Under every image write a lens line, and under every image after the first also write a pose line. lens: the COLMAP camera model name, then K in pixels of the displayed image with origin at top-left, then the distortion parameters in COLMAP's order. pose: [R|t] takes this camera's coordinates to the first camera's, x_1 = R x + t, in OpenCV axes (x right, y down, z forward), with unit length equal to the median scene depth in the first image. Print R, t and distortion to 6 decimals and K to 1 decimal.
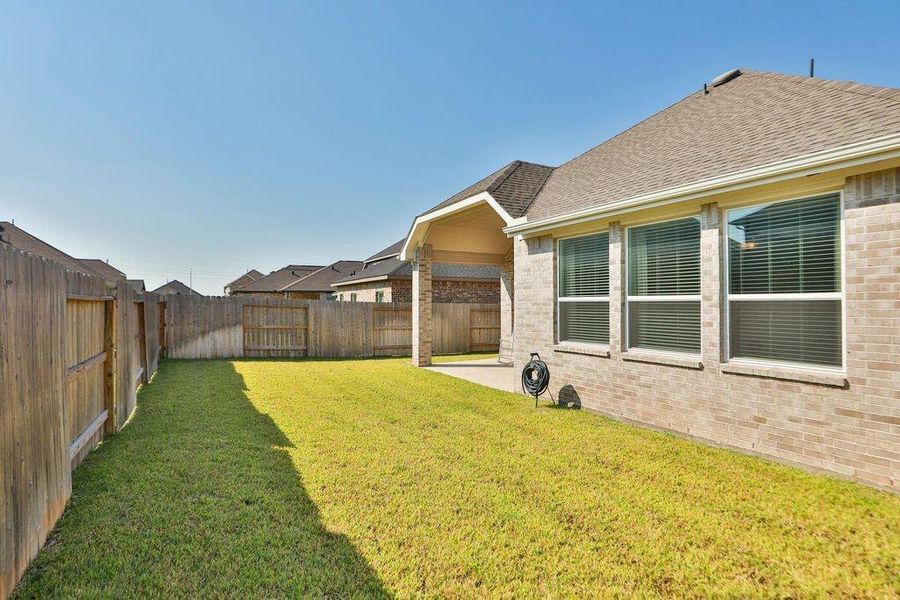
lens RADIAL K [[447.2, 0, 450.0], [0, 447.2, 300.0], [0, 0, 1]] dist [-0.015330, 0.001355]
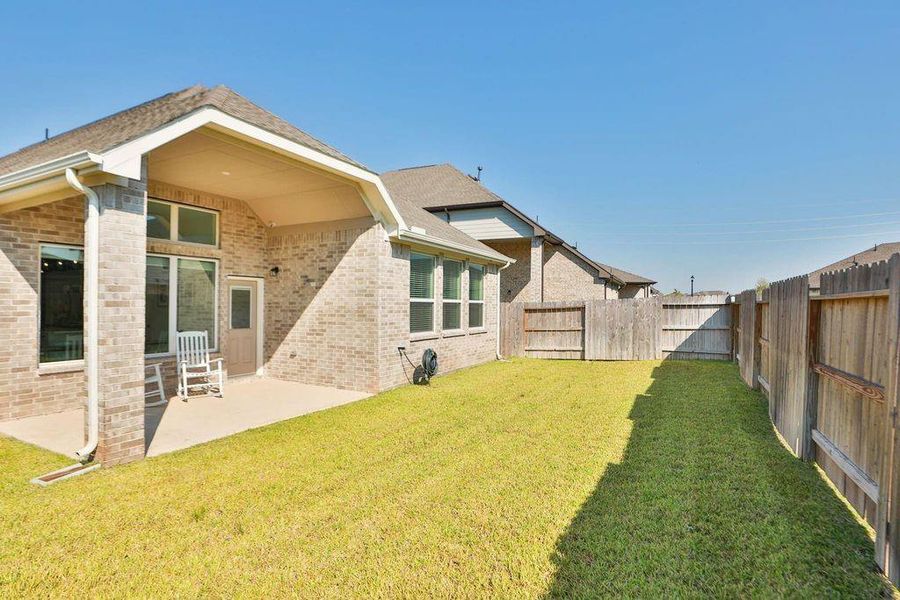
lens RADIAL K [[447.2, 0, 450.0], [0, 447.2, 300.0], [0, 0, 1]] dist [-0.015330, 0.001355]
pose [[-0.540444, 0.015976, 0.841228, -0.852614], [-0.008661, 0.999661, -0.024549, 0.027826], [-0.841335, -0.020554, -0.540122, 1.560489]]
